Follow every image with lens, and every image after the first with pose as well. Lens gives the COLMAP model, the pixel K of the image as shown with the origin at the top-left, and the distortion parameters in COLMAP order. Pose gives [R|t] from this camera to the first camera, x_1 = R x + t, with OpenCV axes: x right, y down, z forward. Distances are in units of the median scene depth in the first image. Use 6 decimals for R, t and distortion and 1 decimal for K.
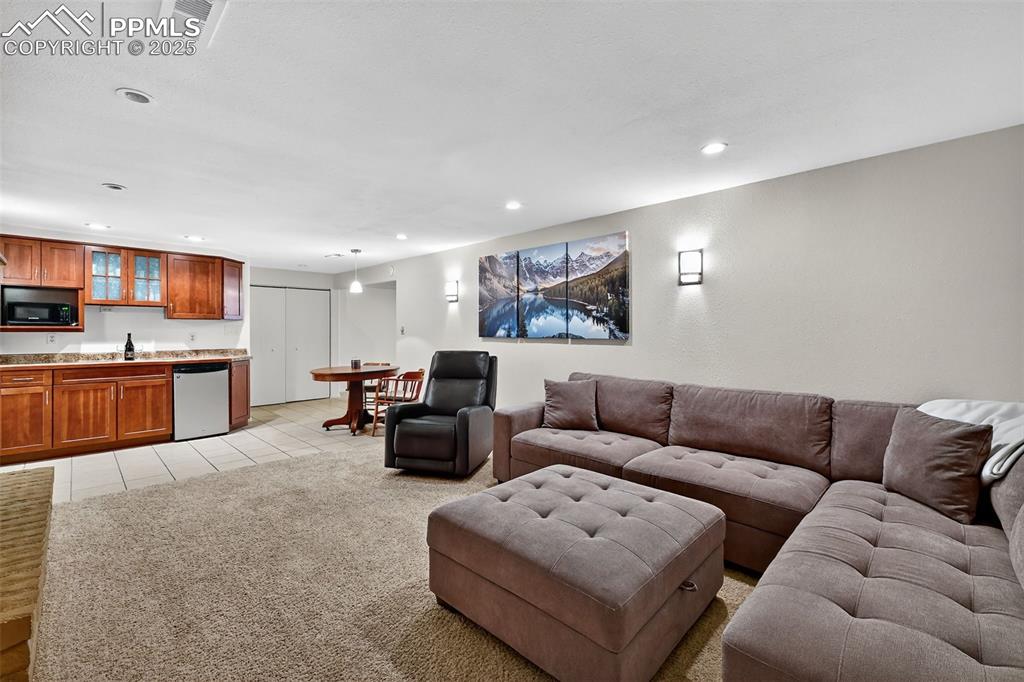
lens RADIAL K [[424.7, 0, 514.4], [0, 424.7, 330.5], [0, 0, 1]] dist [-0.000576, 0.000120]
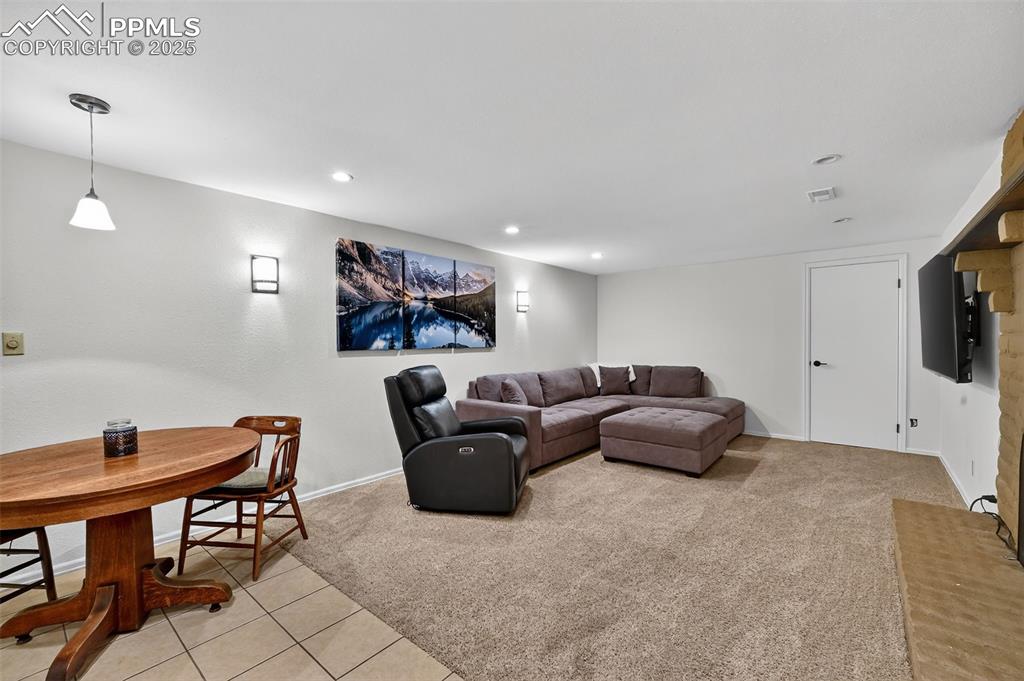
lens RADIAL K [[424.7, 0, 511.4], [0, 424.7, 345.6], [0, 0, 1]] dist [-0.000576, 0.000120]
pose [[-0.075371, -0.012003, 0.997083, -0.962025], [0.007555, 0.999892, 0.012608, -0.000134], [-0.997127, 0.008483, -0.075272, 0.918996]]
